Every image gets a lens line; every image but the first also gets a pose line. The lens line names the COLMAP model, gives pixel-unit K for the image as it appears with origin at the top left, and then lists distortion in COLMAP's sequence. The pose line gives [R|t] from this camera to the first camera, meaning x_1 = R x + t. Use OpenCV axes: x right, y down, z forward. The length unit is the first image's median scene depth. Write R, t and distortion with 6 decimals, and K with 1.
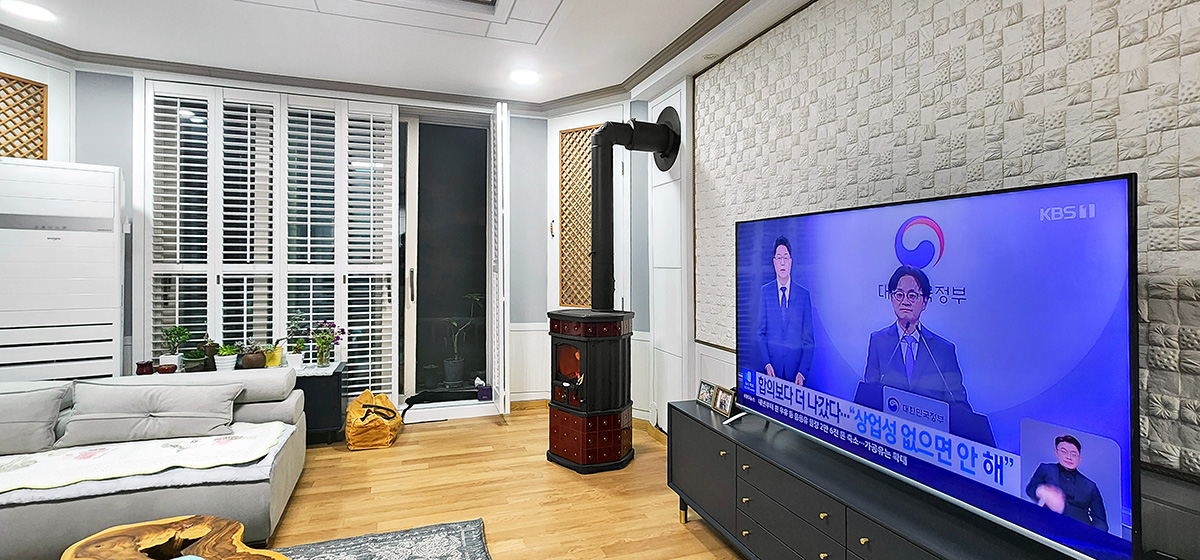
lens RADIAL K [[513.8, 0, 658.0], [0, 513.8, 255.8], [0, 0, 1]] dist [0.000807, 0.000907]
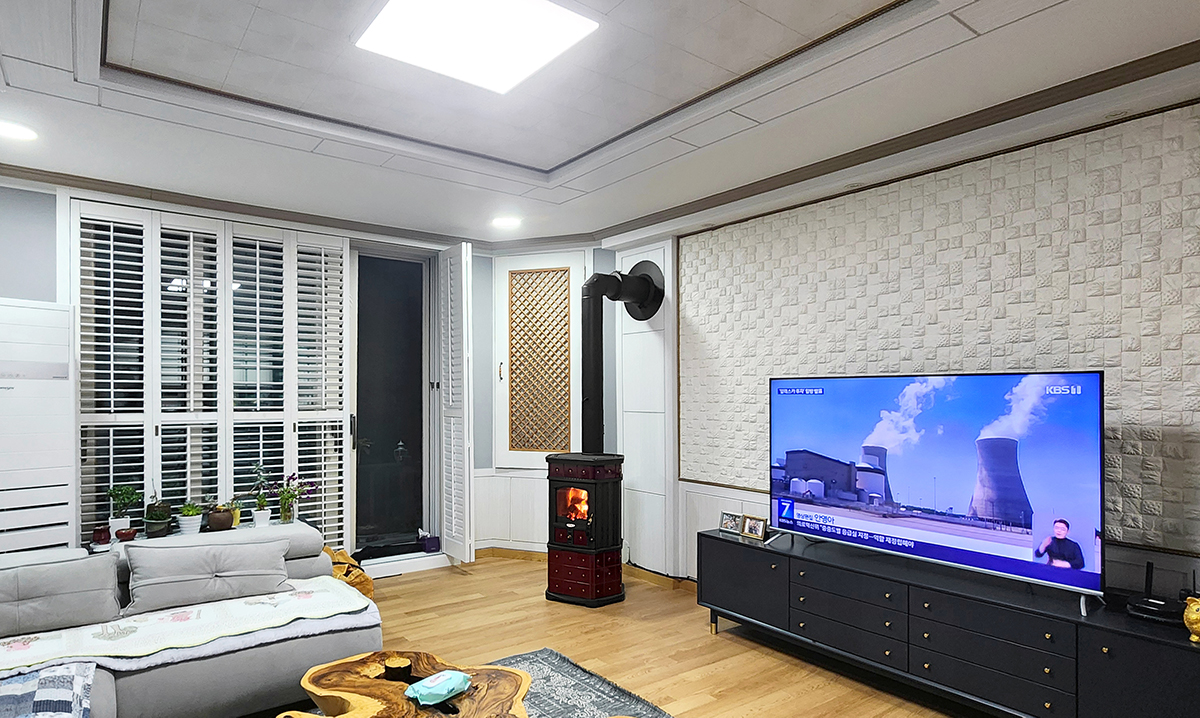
lens RADIAL K [[607.0, 0, 589.3], [0, 607.0, 389.5], [0, 0, 1]] dist [0.007004, -0.004689]
pose [[0.968714, -0.002238, 0.248169, -0.429216], [0.000316, 0.999970, 0.007786, -0.034673], [-0.248179, -0.007464, 0.968685, -0.199793]]
